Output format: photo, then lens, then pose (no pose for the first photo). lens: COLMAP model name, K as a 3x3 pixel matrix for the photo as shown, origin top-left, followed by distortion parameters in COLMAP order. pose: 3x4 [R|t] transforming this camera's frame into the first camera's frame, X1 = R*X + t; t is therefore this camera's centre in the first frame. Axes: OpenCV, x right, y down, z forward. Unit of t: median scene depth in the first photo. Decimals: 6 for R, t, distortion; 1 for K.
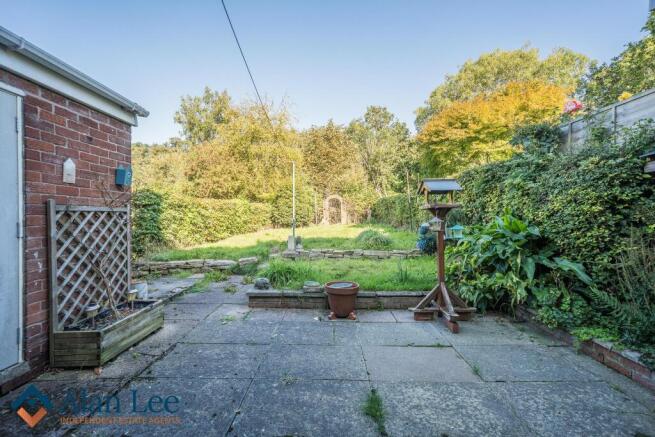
lens RADIAL K [[283.4, 0, 327.5], [0, 283.4, 218.5], [0, 0, 1]] dist [-0.000788, -0.000056]
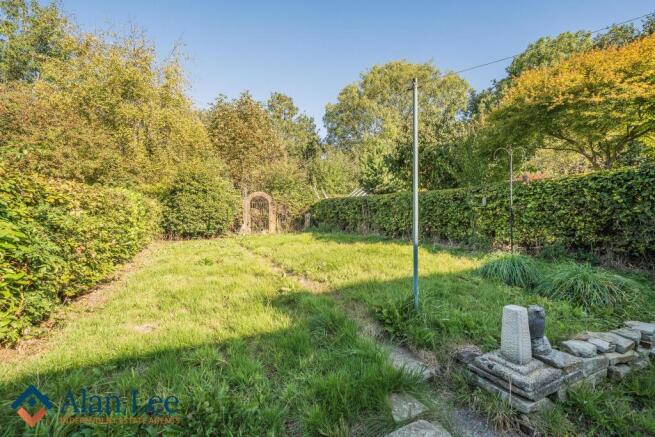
lens RADIAL K [[280.9, 0, 327.5], [0, 280.9, 218.5], [0, 0, 1]] dist [0.002053, 0.000266]
pose [[0.896203, 0.003499, 0.443631, -0.140447], [-0.000330, 0.999974, -0.007220, -0.008676], [-0.443645, 0.006324, 0.896180, 0.267340]]
